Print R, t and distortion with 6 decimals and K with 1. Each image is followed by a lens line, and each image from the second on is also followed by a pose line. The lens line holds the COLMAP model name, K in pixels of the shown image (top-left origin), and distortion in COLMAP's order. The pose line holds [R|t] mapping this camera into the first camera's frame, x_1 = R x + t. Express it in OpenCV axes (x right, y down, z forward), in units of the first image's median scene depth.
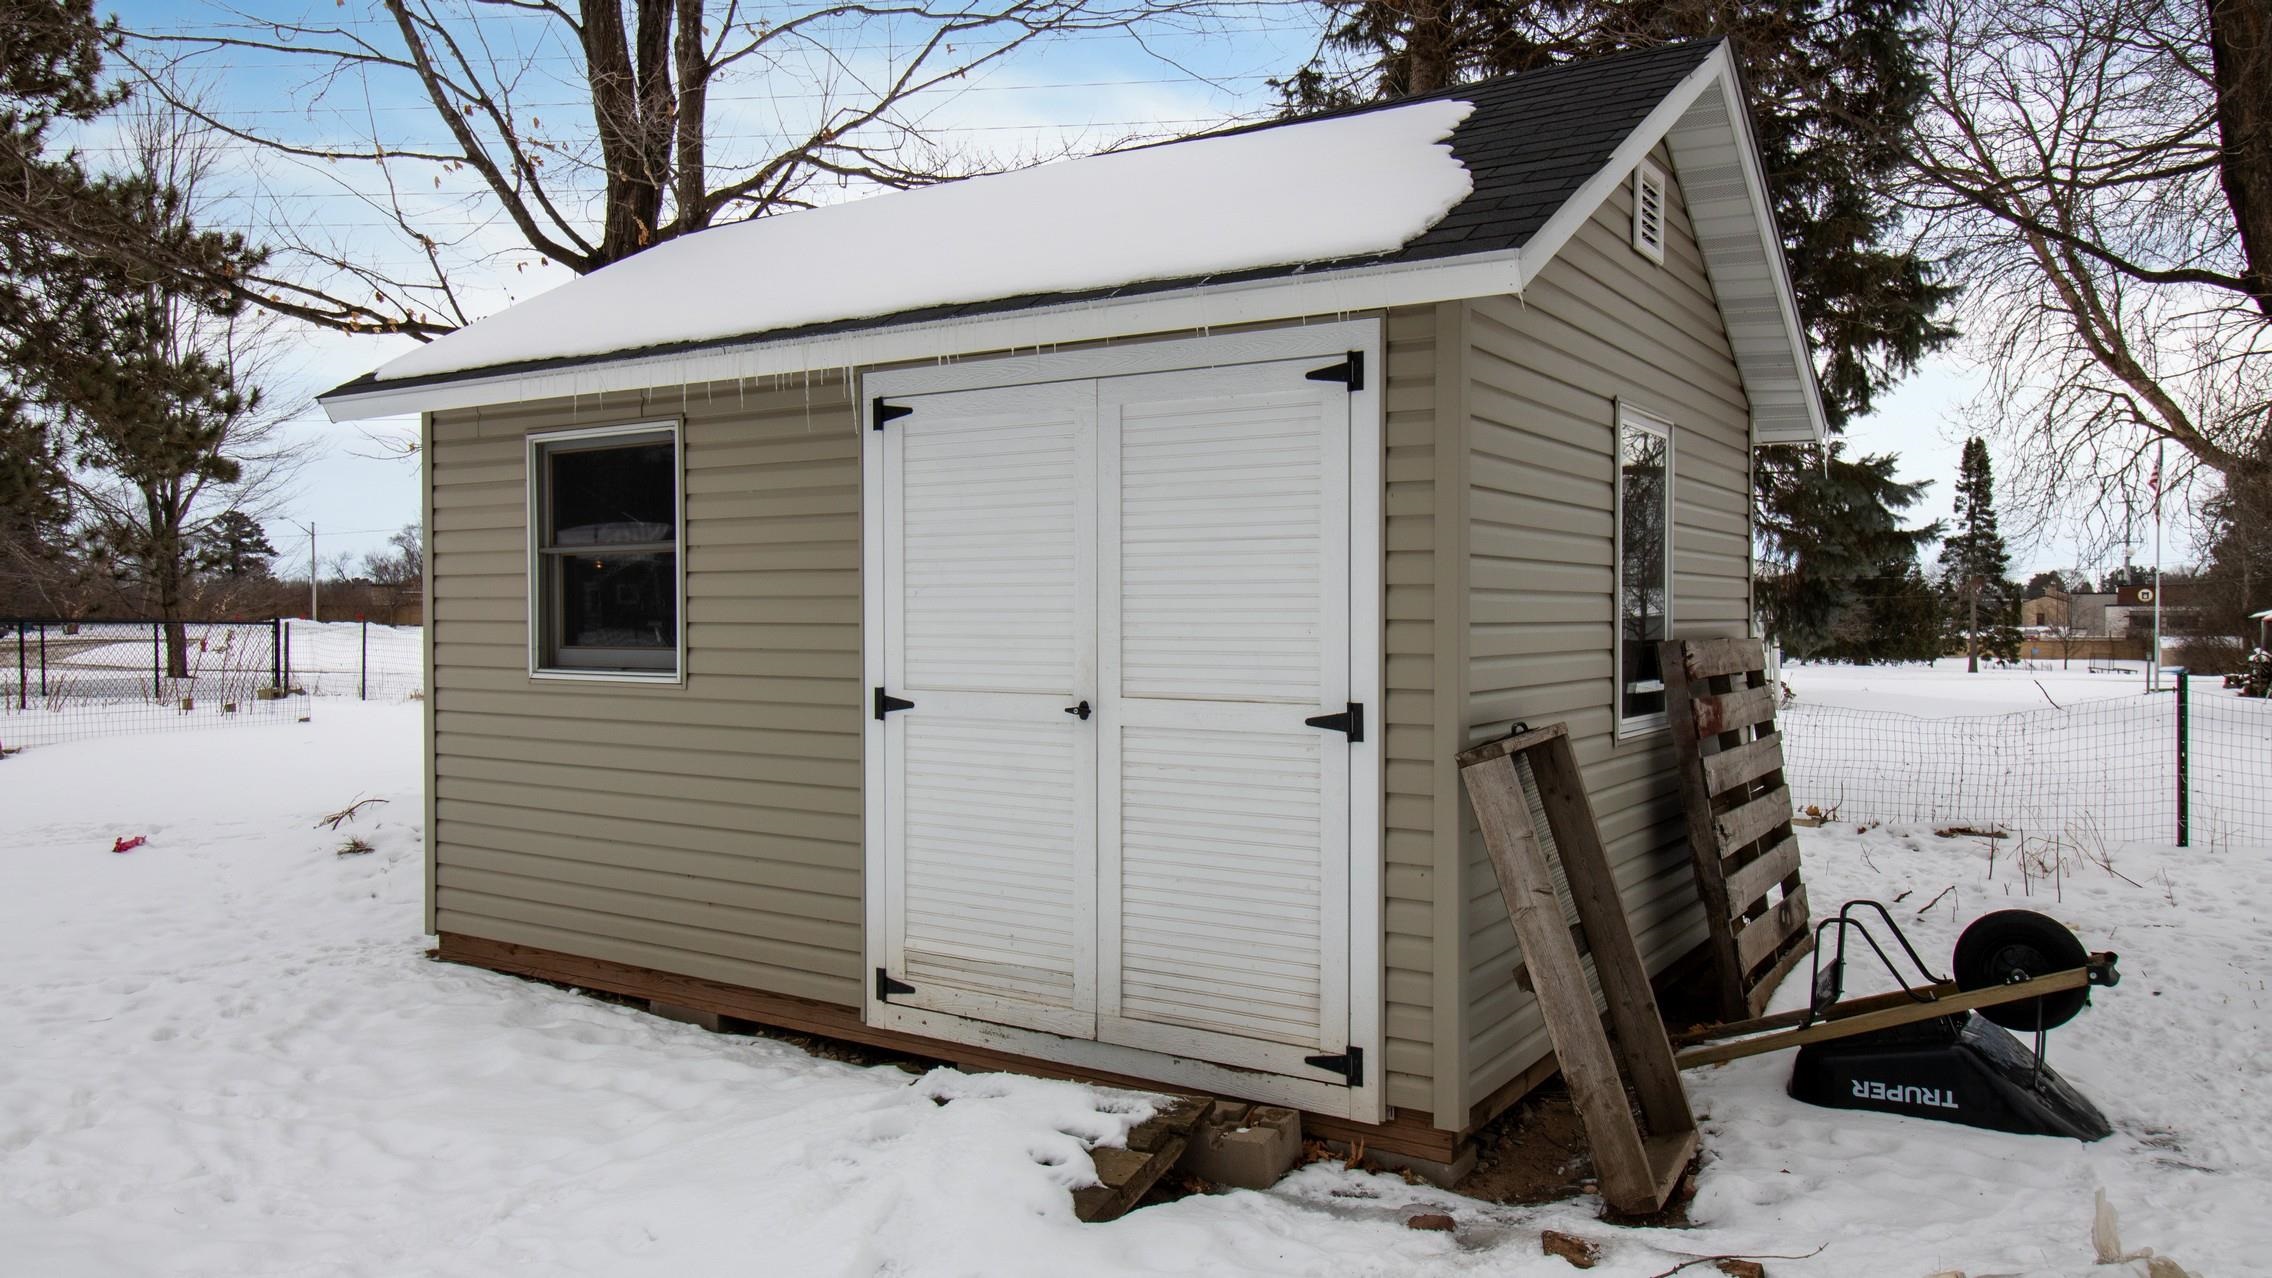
lens RADIAL K [[1549.4, 0, 1139.8], [0, 1549.4, 630.8], [0, 0, 1]] dist [-0.002563, -0.000561]
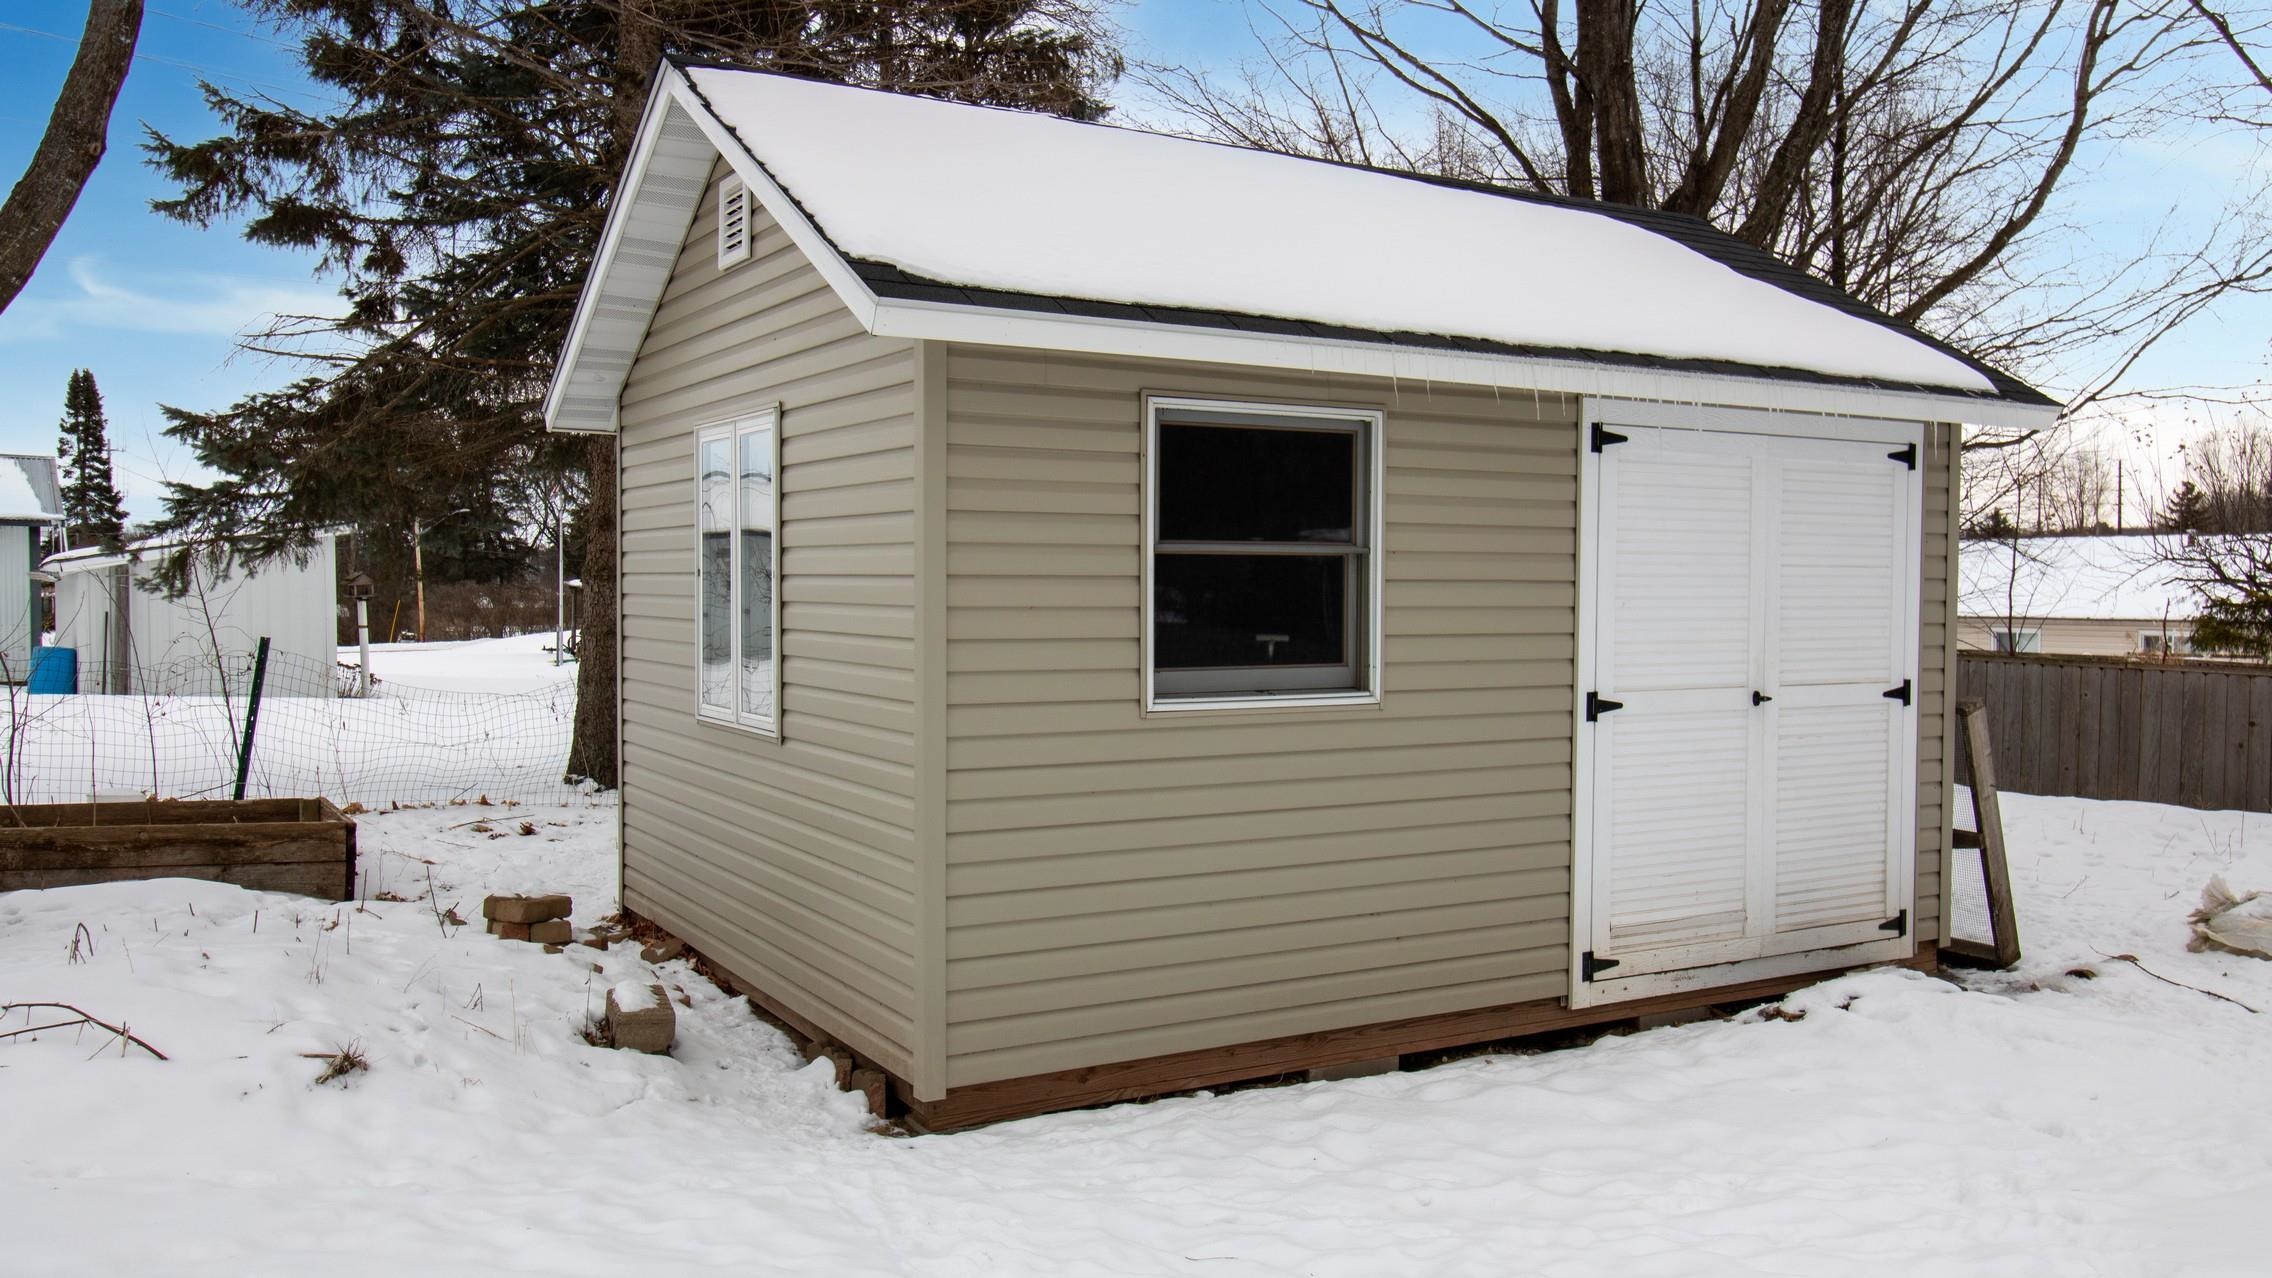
lens RADIAL K [[1814.5, 0, 1138.3], [0, 1814.5, 638.3], [0, 0, 1]] dist [0.001171, 0.001104]
pose [[0.454589, -0.026373, 0.890311, -1.422471], [0.005722, 0.999627, 0.026689, -0.035803], [-0.890683, -0.007038, 0.454570, 0.702339]]
